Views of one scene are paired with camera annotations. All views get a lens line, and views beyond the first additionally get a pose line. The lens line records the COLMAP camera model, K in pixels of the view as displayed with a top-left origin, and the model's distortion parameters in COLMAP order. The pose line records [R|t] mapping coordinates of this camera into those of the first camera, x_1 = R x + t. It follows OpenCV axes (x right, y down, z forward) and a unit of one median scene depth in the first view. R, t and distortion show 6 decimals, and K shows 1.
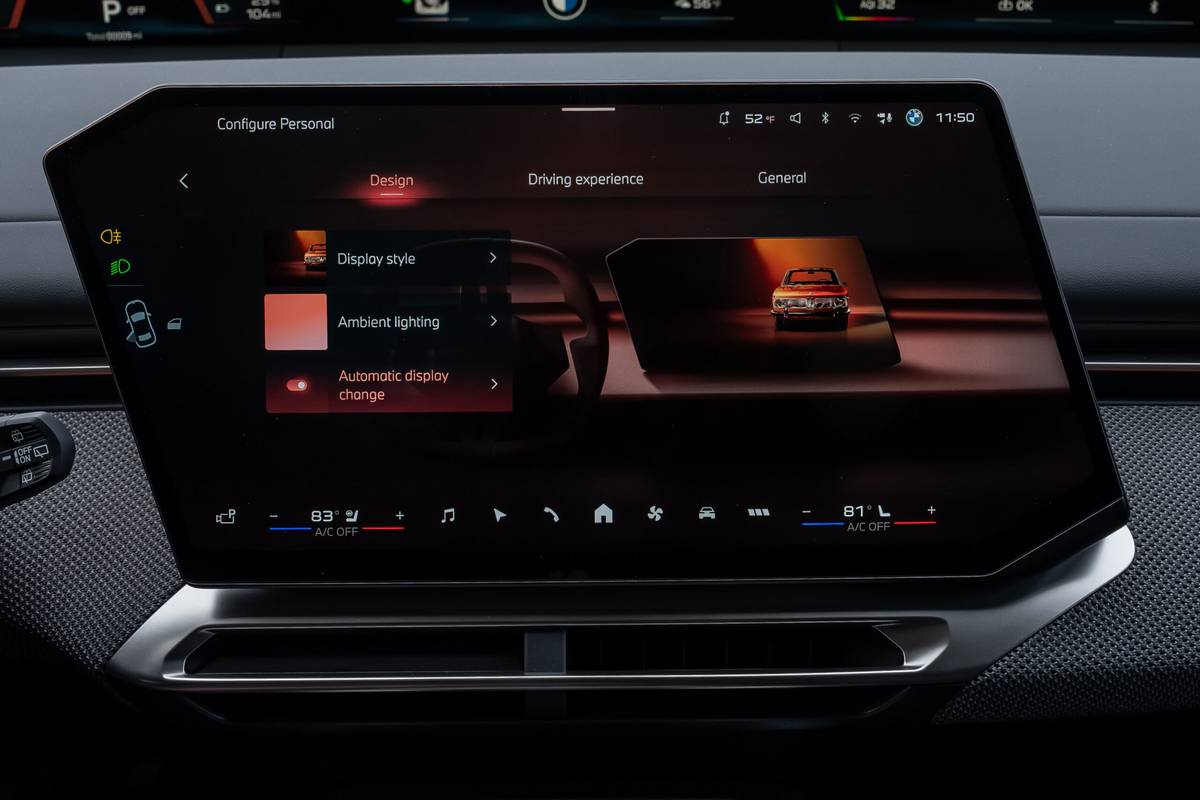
lens RADIAL K [[1462.8, 0, 605.3], [0, 1462.8, 272.7], [0, 0, 1]] dist [-0.018199, 0.000000]
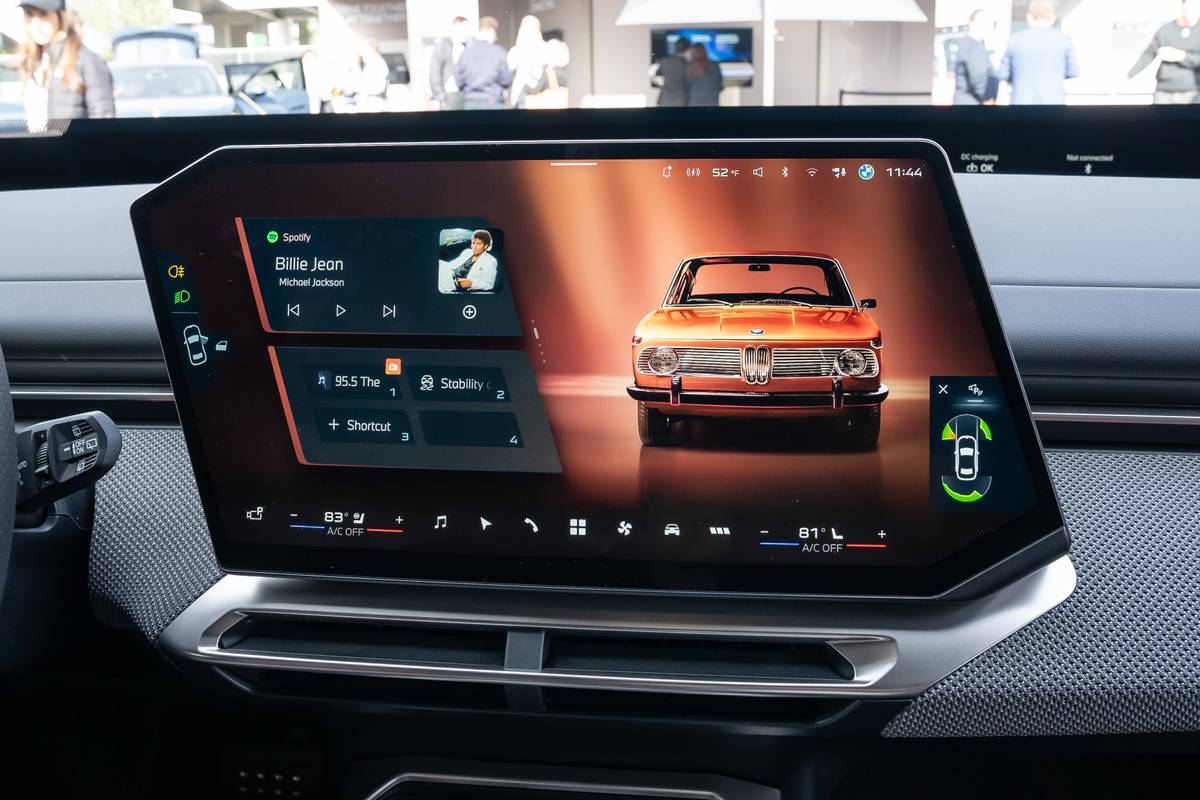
lens RADIAL K [[966.8, 0, 607.5], [0, 966.8, 320.1], [0, 0, 1]] dist [-0.102366, 0.050715]
pose [[0.993177, 0.015972, -0.115519, 0.101067], [-0.026660, 0.995441, -0.091579, 0.075254], [0.113530, 0.094034, 0.989075, 0.268927]]
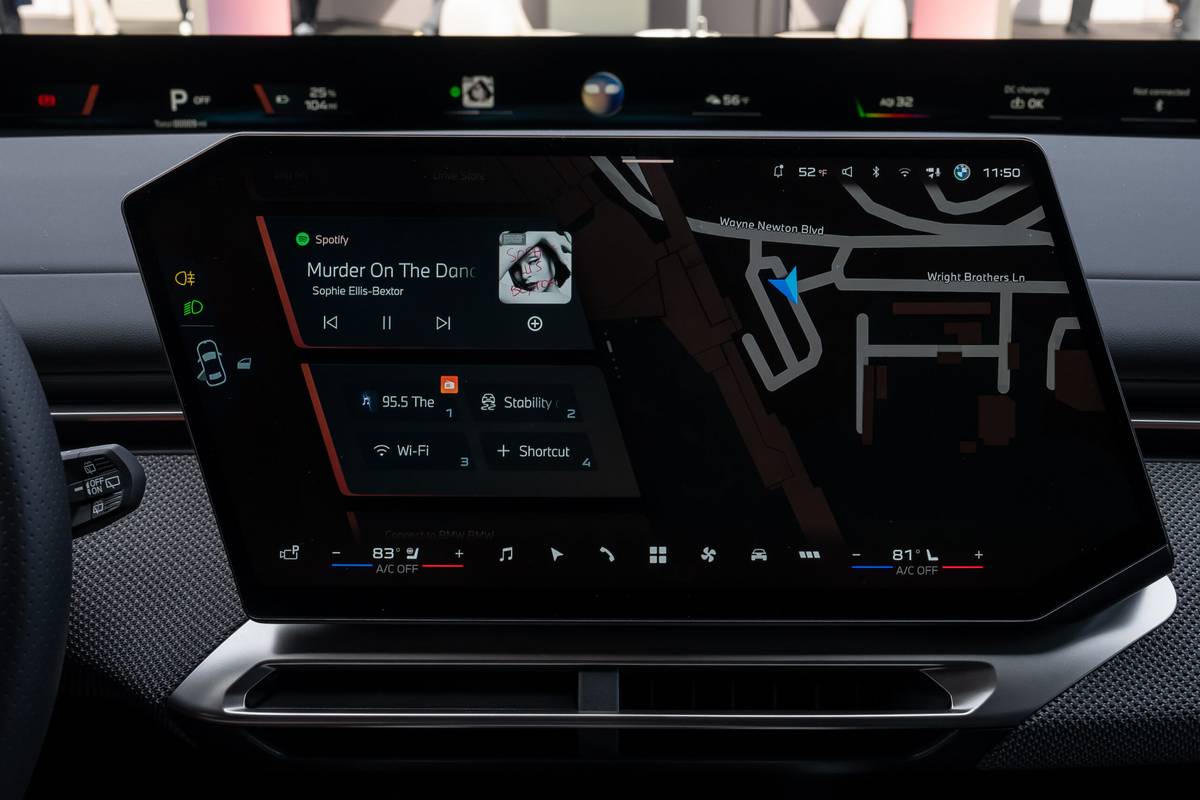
lens RADIAL K [[1349.6, 0, 605.3], [0, 1349.6, 316.2], [0, 0, 1]] dist [0.000597, 0.000000]
pose [[0.999902, 0.011165, -0.008480, -0.031574], [-0.011561, 0.998770, -0.048208, 0.043933], [0.007931, 0.048301, 0.998801, 0.046605]]
